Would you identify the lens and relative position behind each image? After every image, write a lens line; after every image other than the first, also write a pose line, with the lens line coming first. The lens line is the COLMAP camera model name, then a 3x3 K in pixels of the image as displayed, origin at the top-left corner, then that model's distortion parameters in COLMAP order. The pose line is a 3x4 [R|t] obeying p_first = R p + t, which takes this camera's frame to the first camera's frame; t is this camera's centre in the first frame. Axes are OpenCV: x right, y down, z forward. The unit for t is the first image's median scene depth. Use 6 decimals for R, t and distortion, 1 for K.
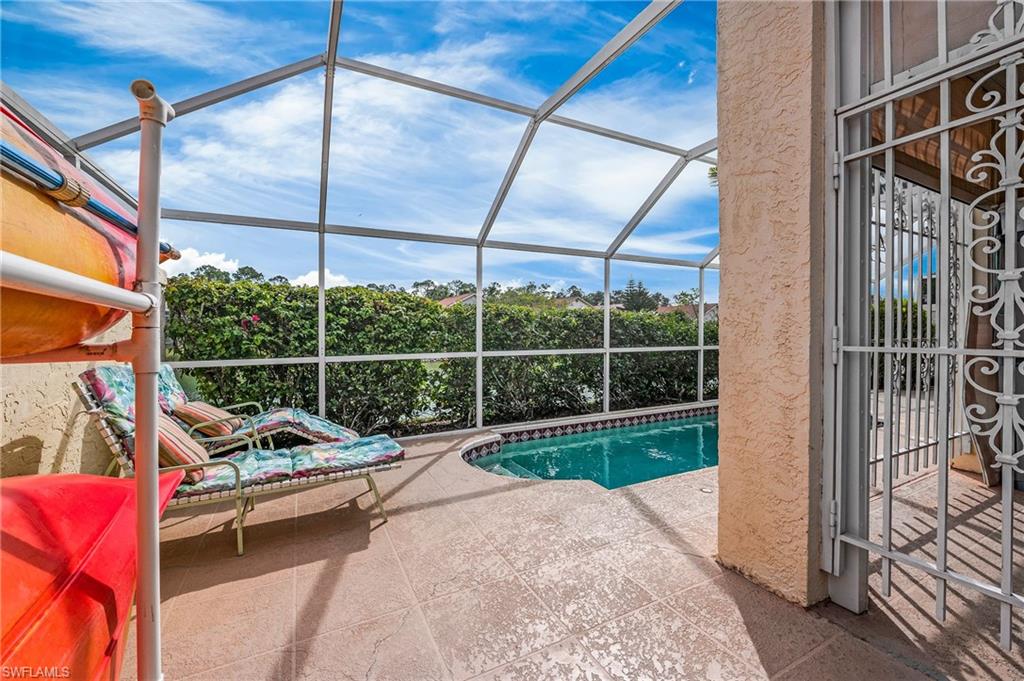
lens RADIAL K [[424.8, 0, 500.1], [0, 424.8, 337.9], [0, 0, 1]] dist [0.002373, -0.000146]
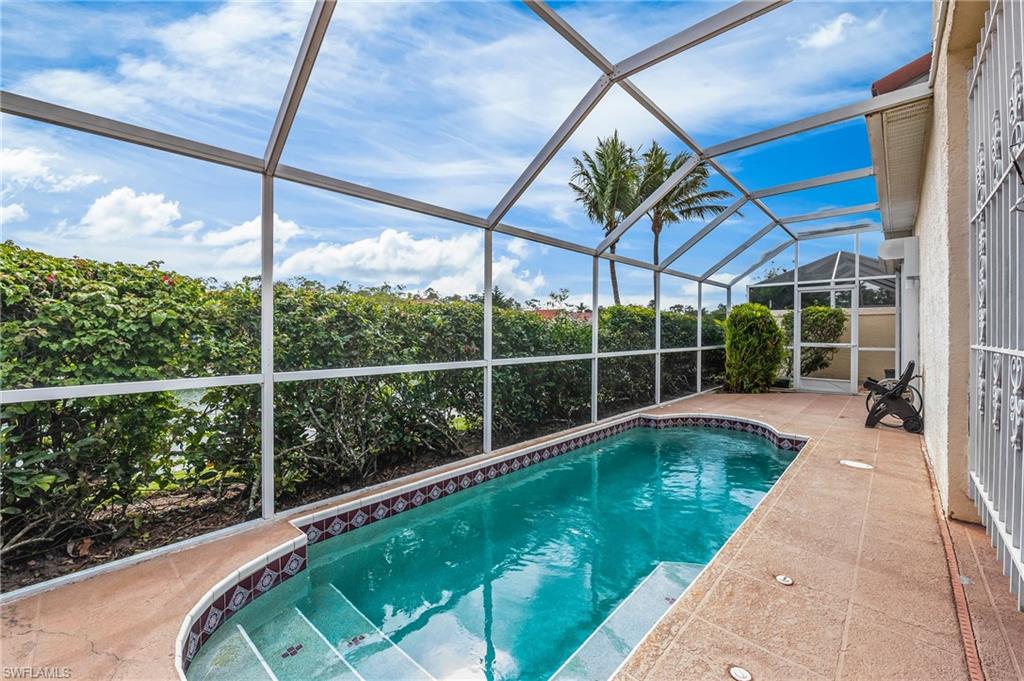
lens RADIAL K [[424.8, 0, 500.1], [0, 424.8, 337.9], [0, 0, 1]] dist [0.002373, -0.000146]
pose [[0.944497, -0.000354, 0.328521, 0.042184], [0.002809, 0.999972, -0.006999, -0.005756], [-0.328509, 0.007533, 0.944471, 0.334821]]
